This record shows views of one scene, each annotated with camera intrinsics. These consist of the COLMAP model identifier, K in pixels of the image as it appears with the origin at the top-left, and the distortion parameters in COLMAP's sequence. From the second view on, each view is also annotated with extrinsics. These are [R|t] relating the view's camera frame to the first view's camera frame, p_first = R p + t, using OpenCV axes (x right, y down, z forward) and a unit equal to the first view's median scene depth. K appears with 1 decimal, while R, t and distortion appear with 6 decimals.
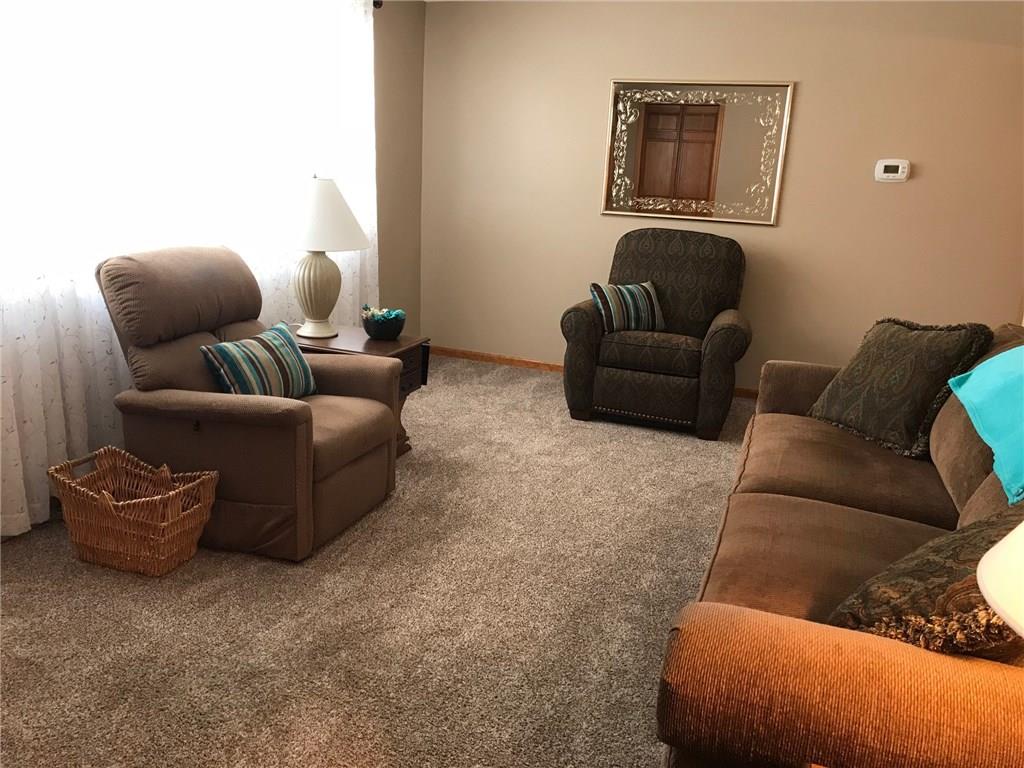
lens RADIAL K [[842.5, 0, 512.0], [0, 842.5, 384.0], [0, 0, 1]] dist [0.098851, -0.214316]
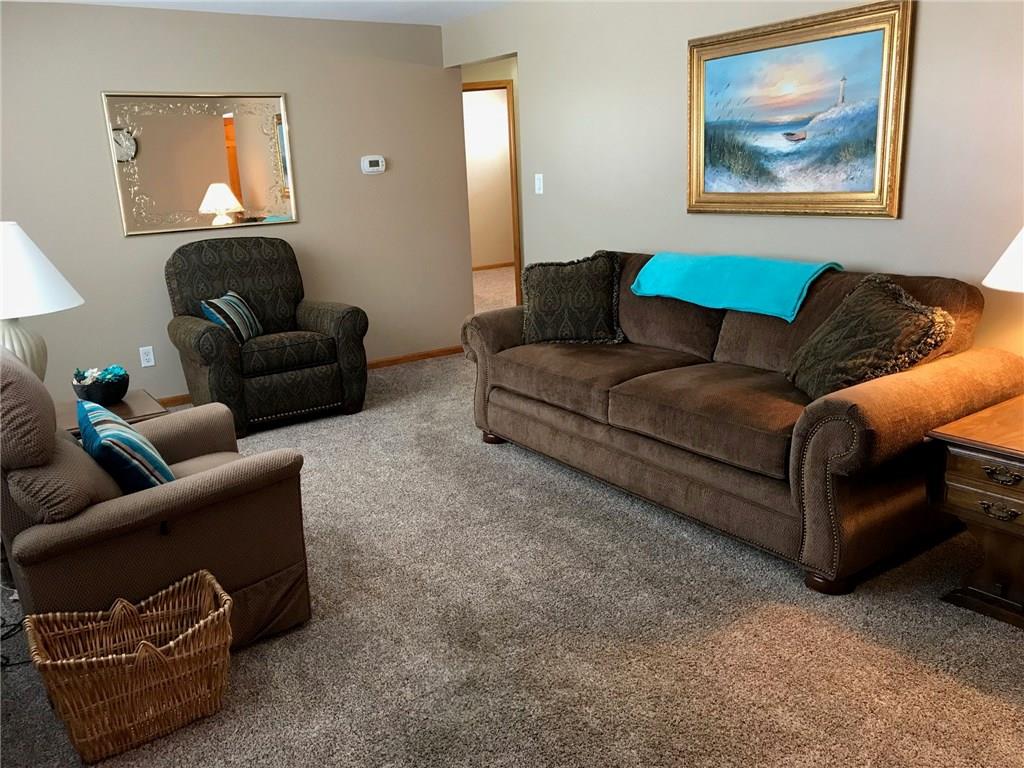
lens RADIAL K [[842.5, 0, 512.0], [0, 842.5, 384.0], [0, 0, 1]] dist [0.098851, -0.214316]
pose [[0.557277, -0.279069, 0.782025, -0.583469], [0.283394, 0.949200, 0.136777, -0.073219], [-0.780468, 0.145399, 0.608054, 0.174740]]
